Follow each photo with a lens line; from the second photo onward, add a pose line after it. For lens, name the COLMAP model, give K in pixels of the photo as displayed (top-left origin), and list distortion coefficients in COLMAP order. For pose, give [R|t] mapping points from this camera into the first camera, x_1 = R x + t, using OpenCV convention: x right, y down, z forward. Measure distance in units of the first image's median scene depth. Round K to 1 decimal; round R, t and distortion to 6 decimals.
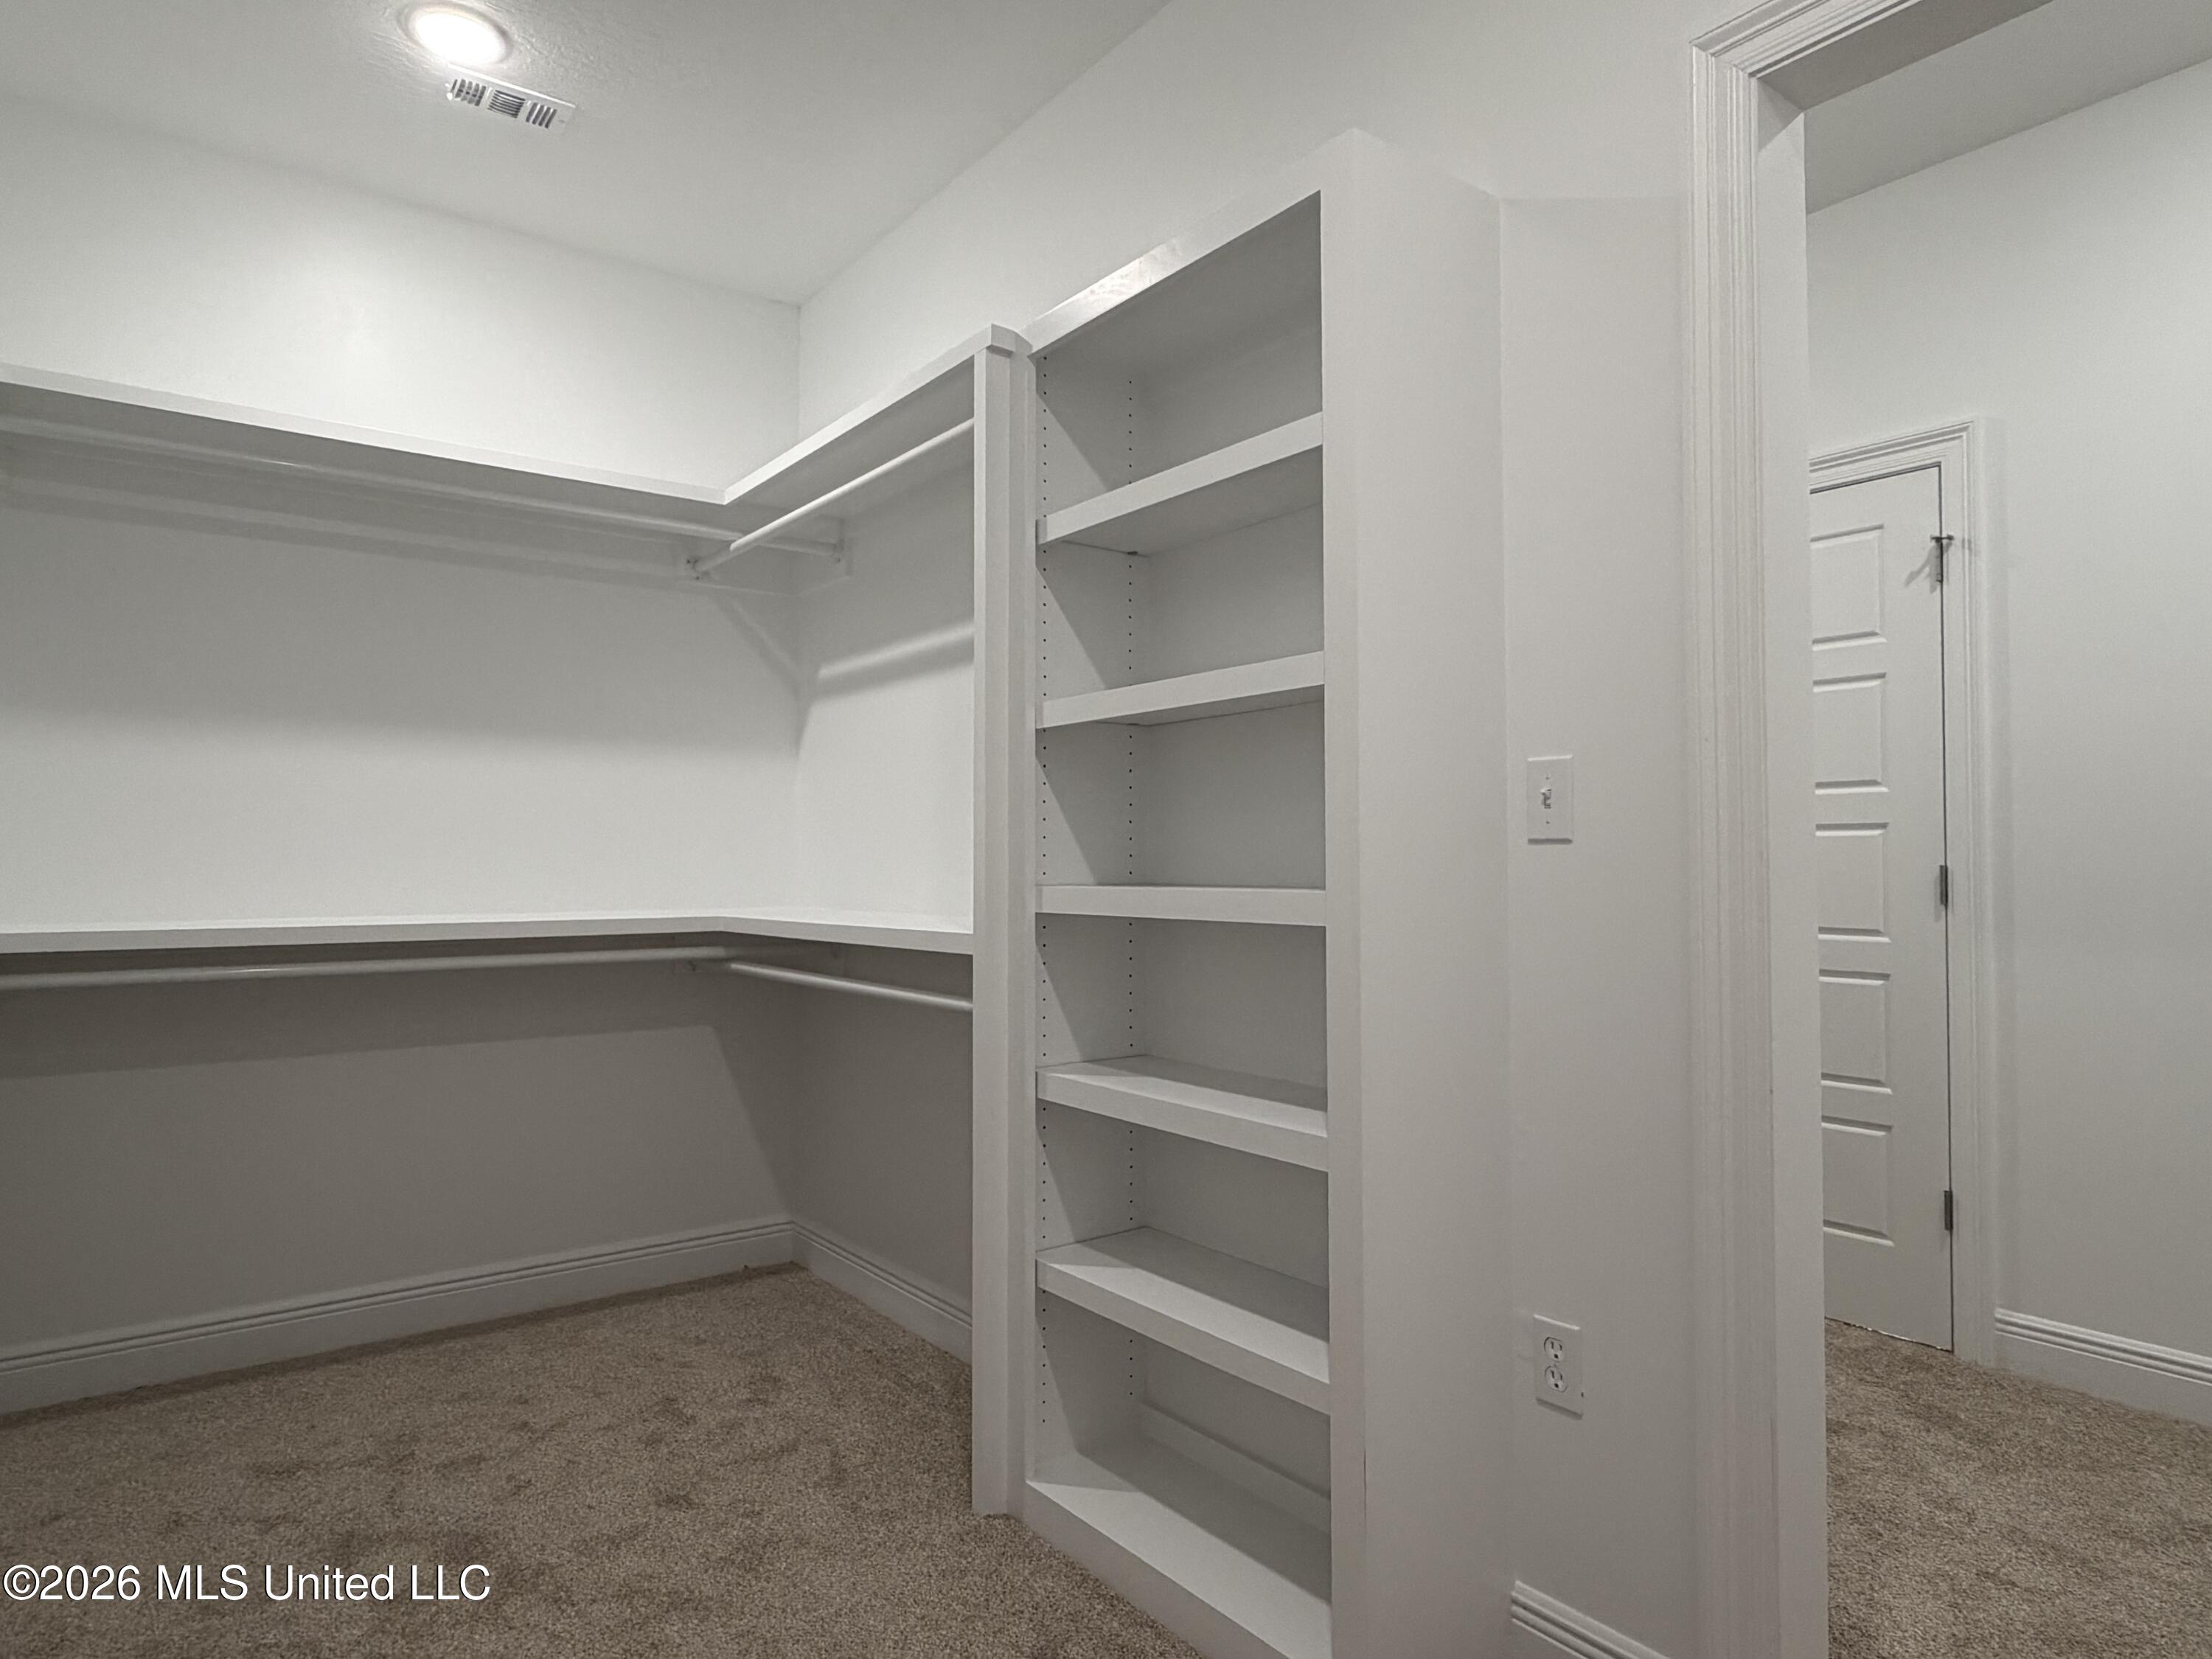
lens RADIAL K [[1313.4, 0, 1106.0], [0, 1313.4, 829.5], [0, 0, 1]] dist [0.002633, 0.003483]
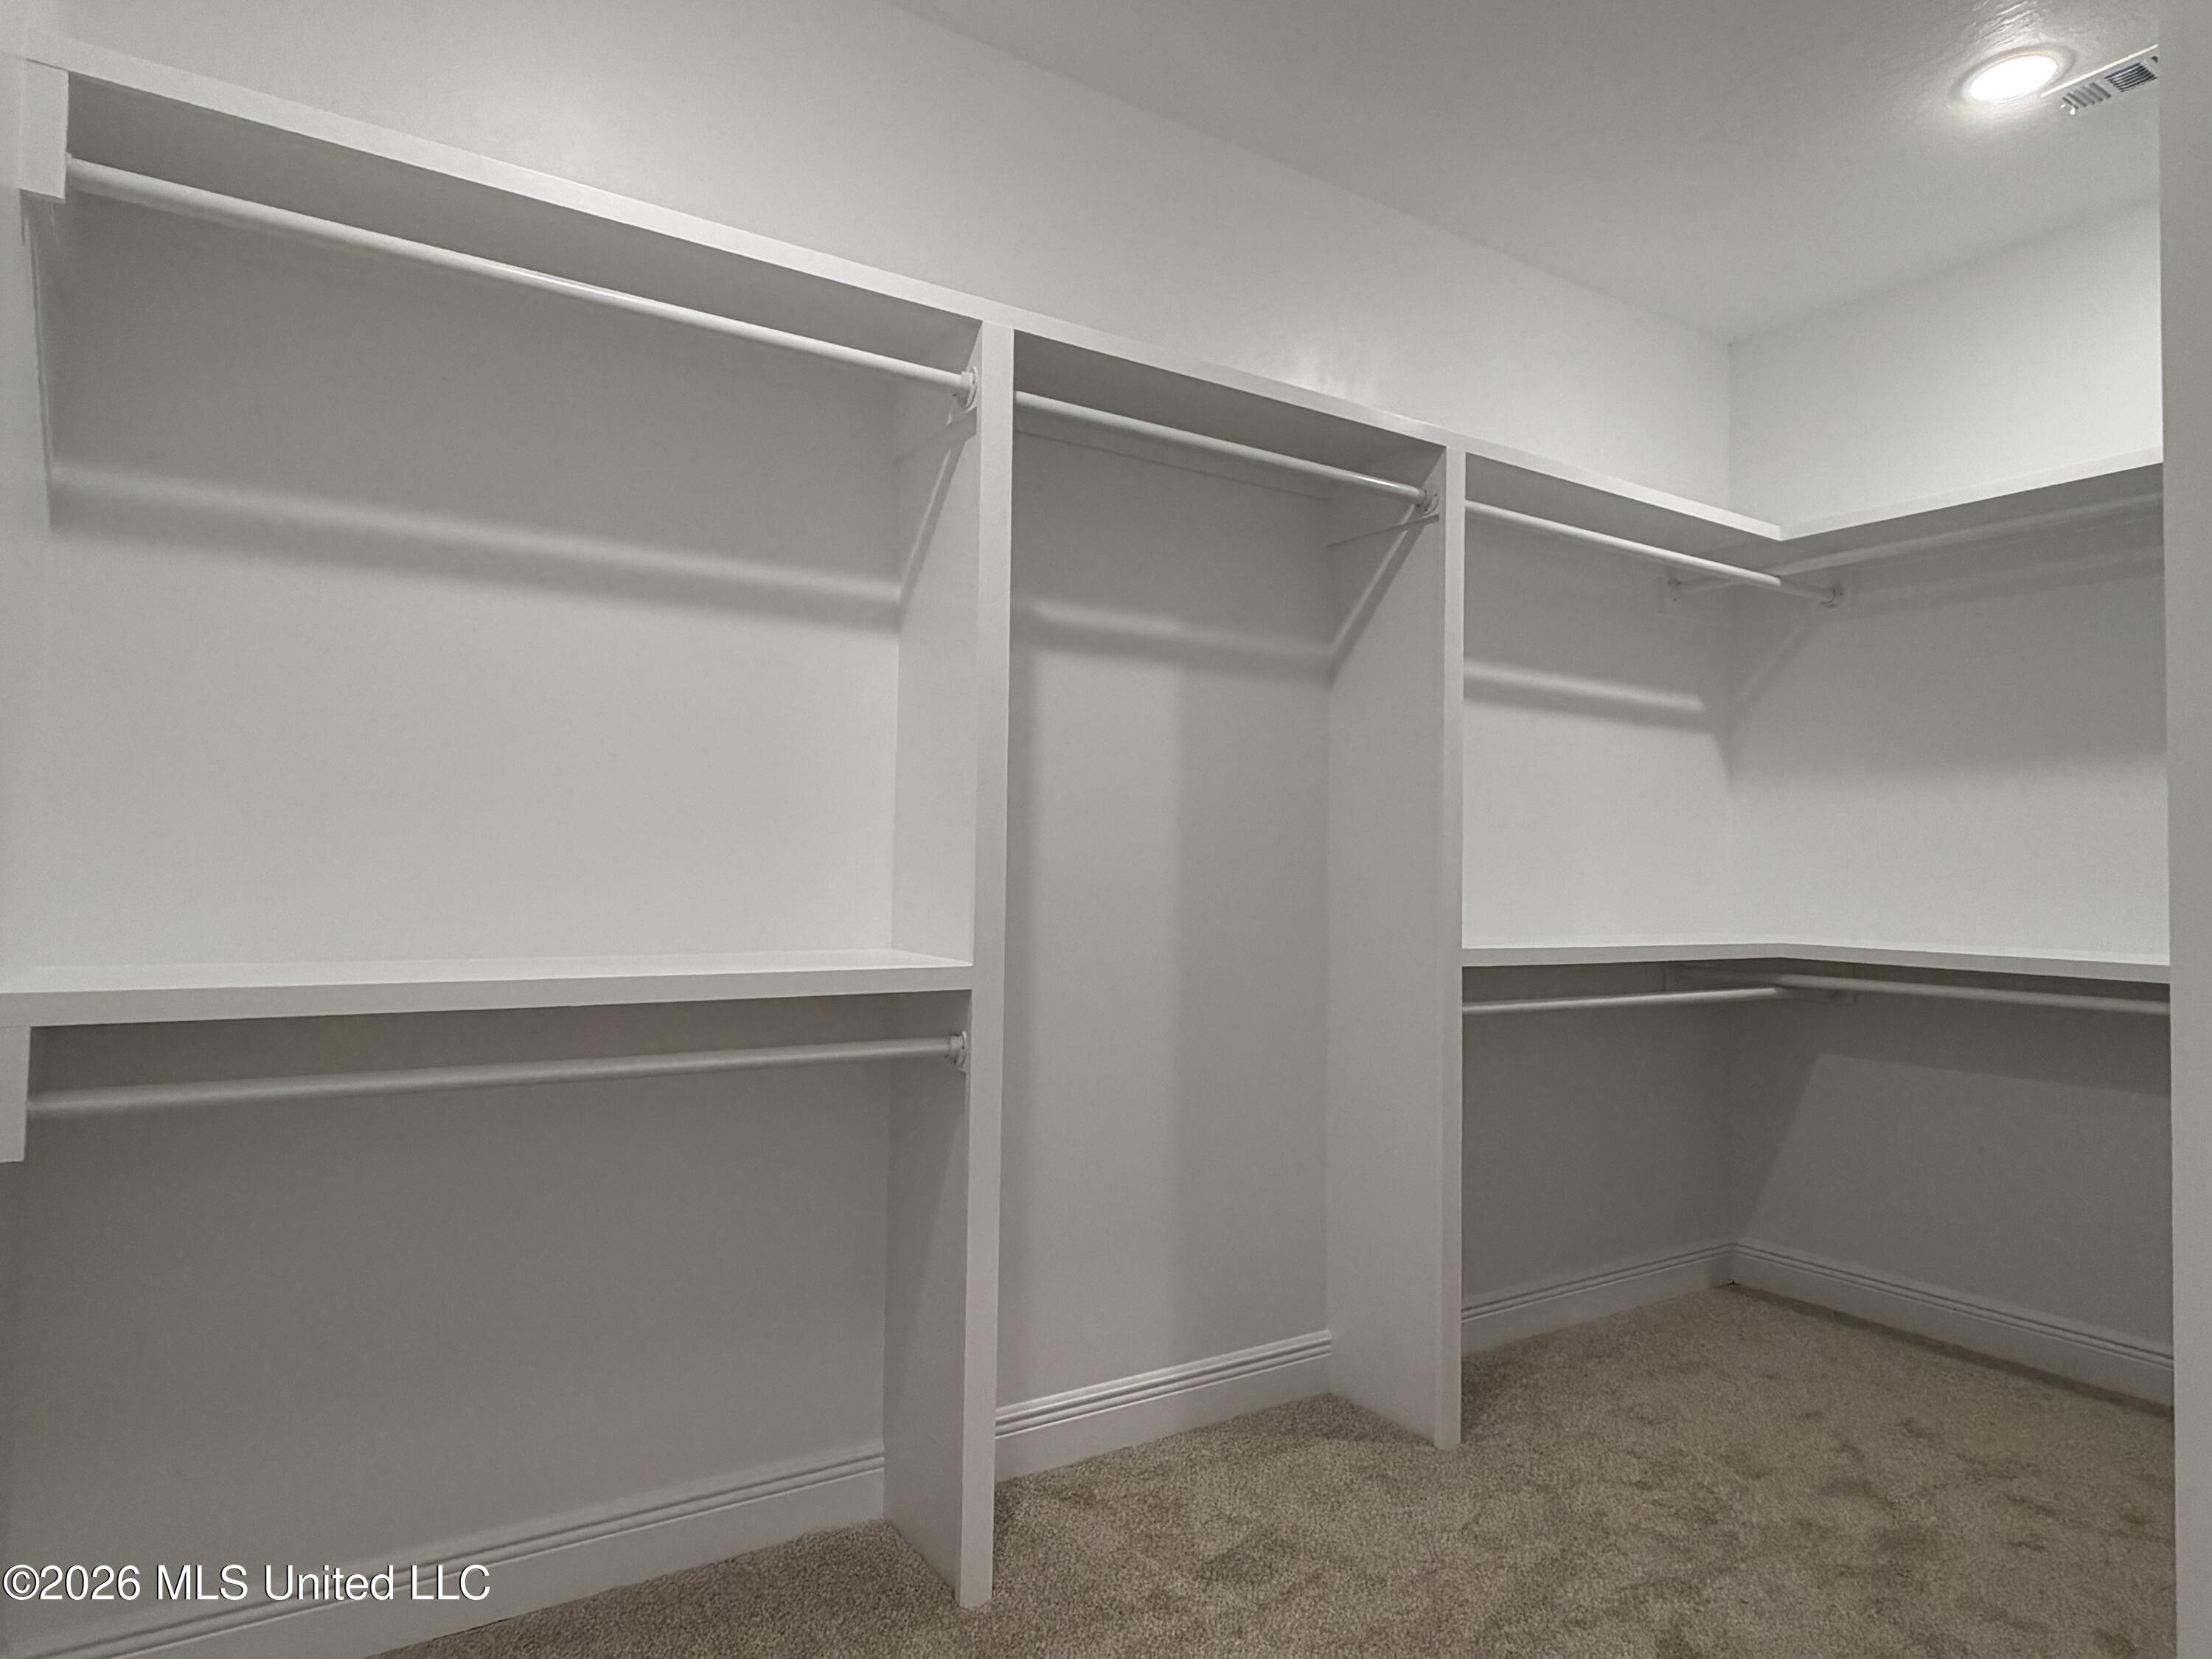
lens RADIAL K [[1313.4, 0, 1106.0], [0, 1313.4, 829.5], [0, 0, 1]] dist [0.002633, 0.003483]
pose [[-0.079665, -0.038593, -0.996074, 0.560487], [0.007196, 0.999202, -0.039290, 0.009273], [0.996796, -0.010298, -0.079323, 0.388987]]
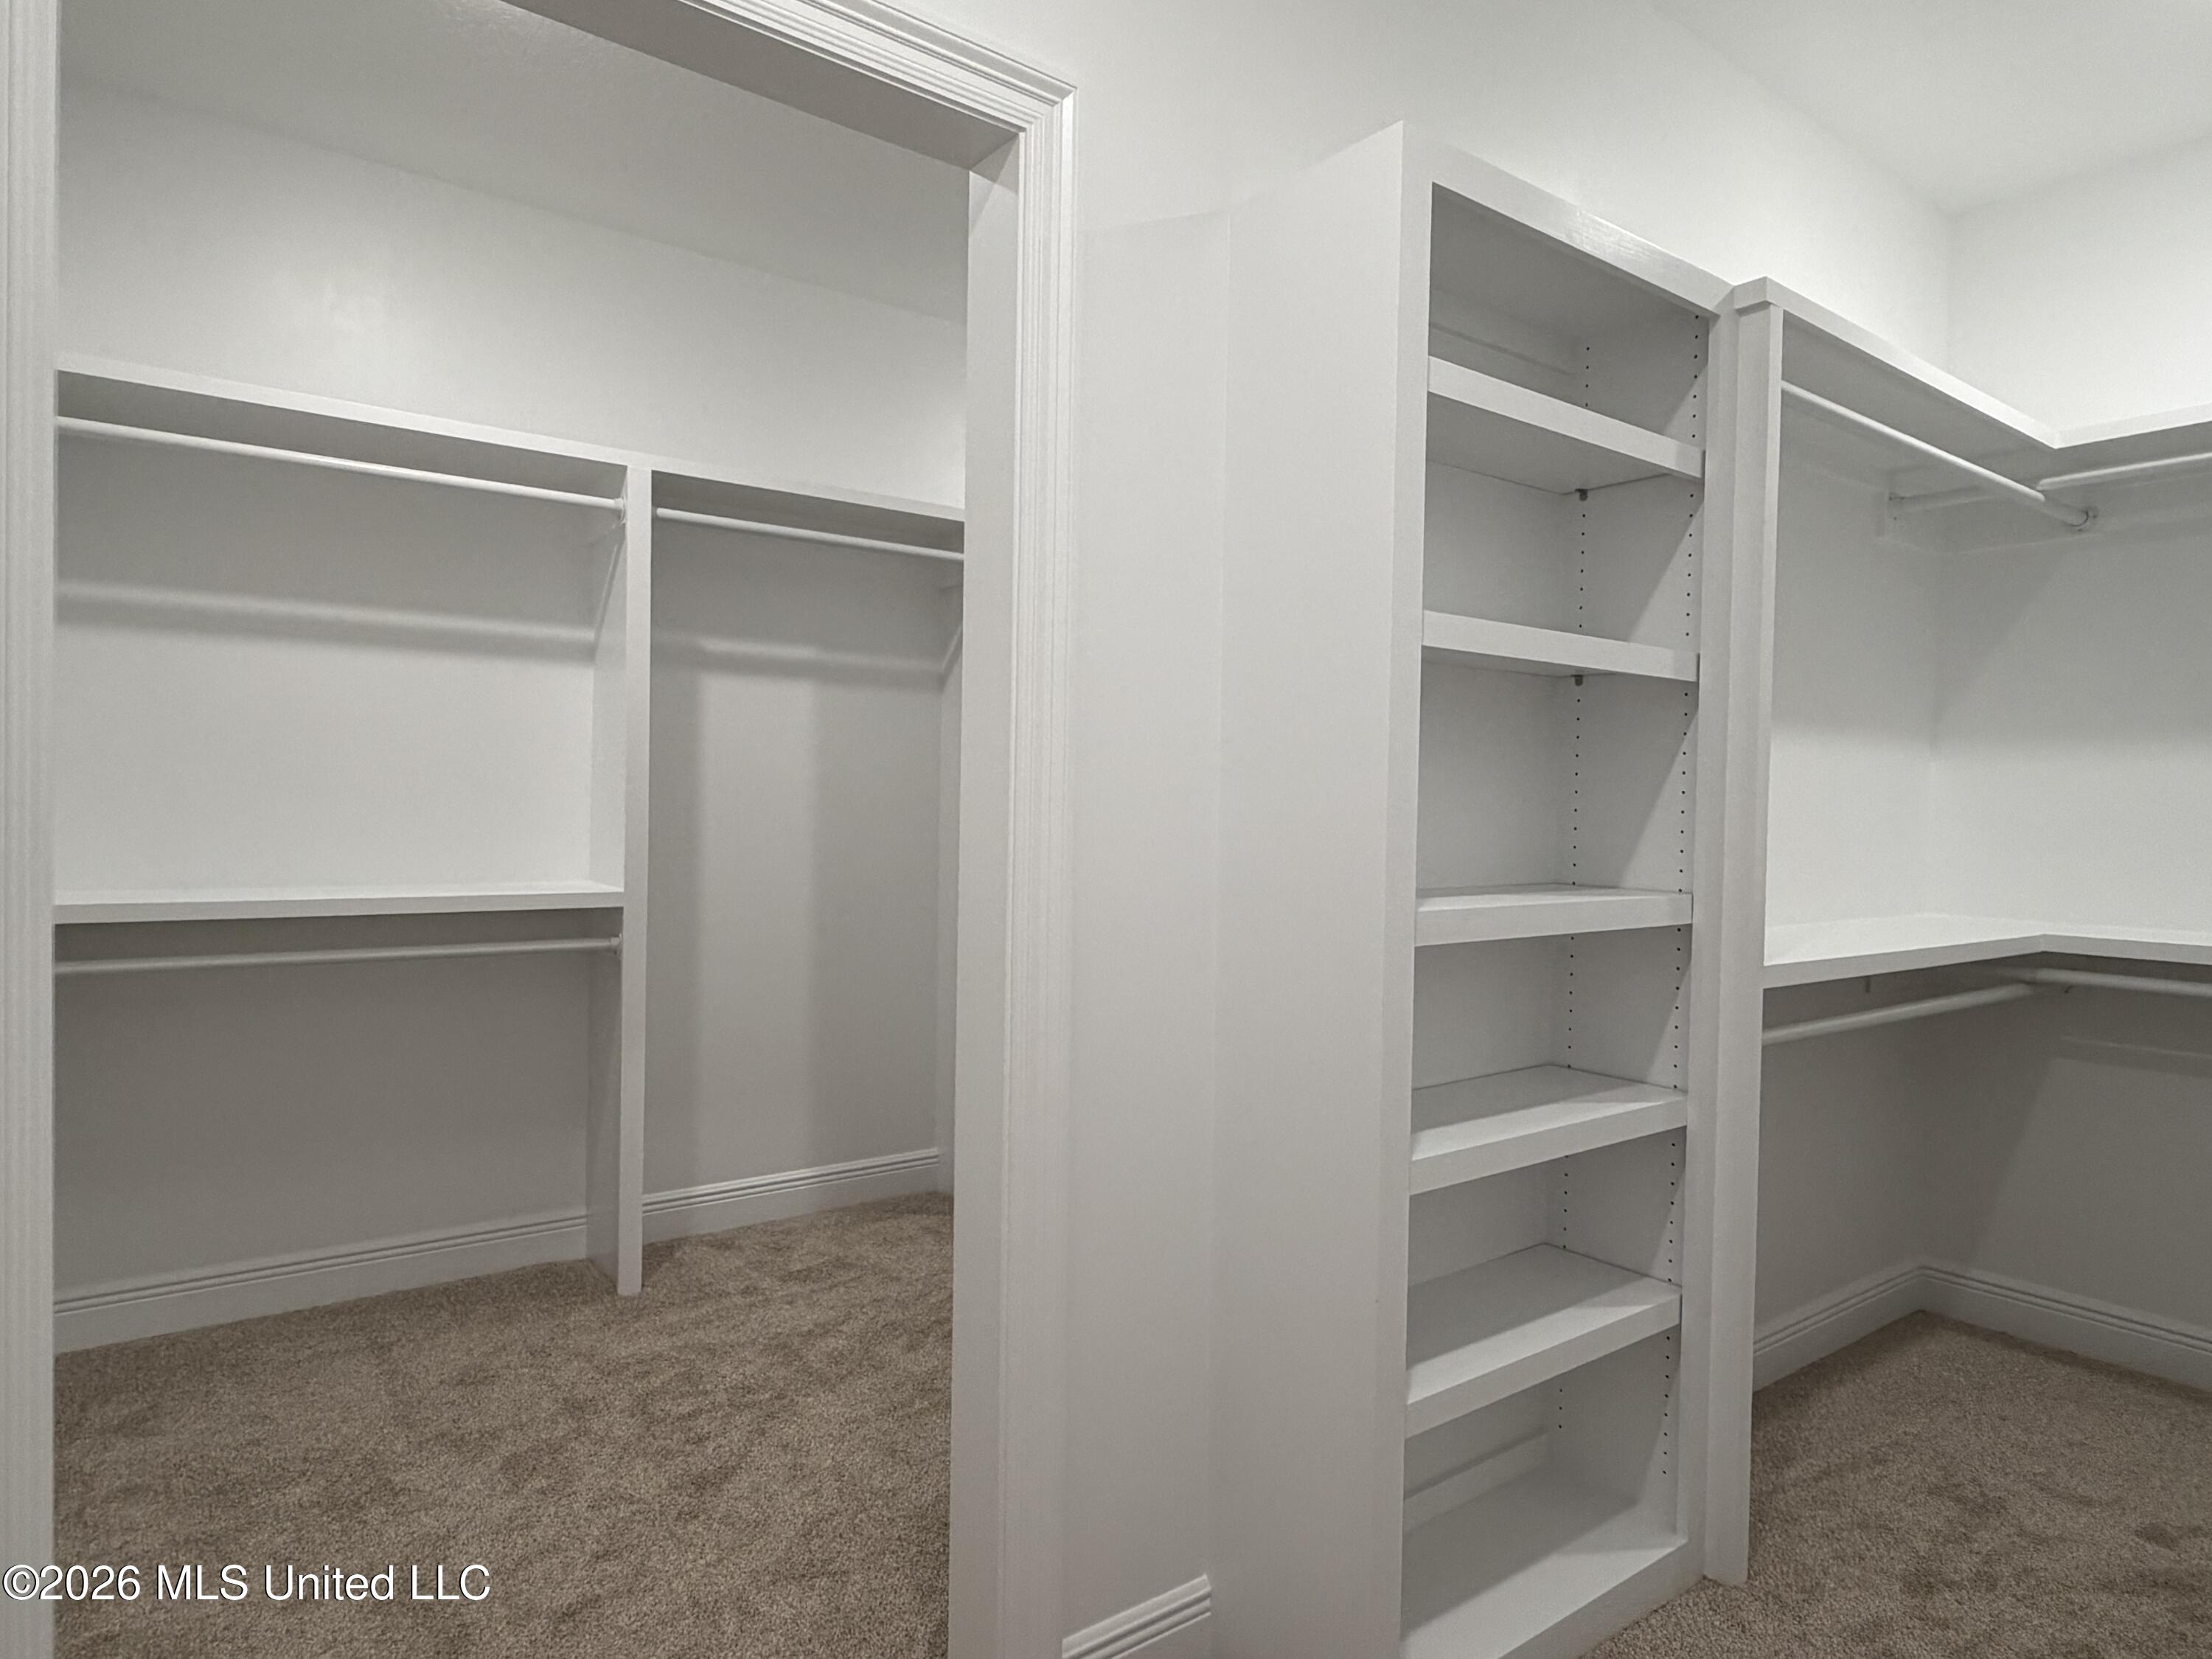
lens RADIAL K [[1313.4, 0, 1106.0], [0, 1313.4, 829.5], [0, 0, 1]] dist [0.002633, 0.003483]
pose [[-0.015439, 0.008911, -0.999841, 1.006764], [0.007866, 0.999930, 0.008791, -0.005481], [0.999850, -0.007729, -0.015508, 0.726173]]
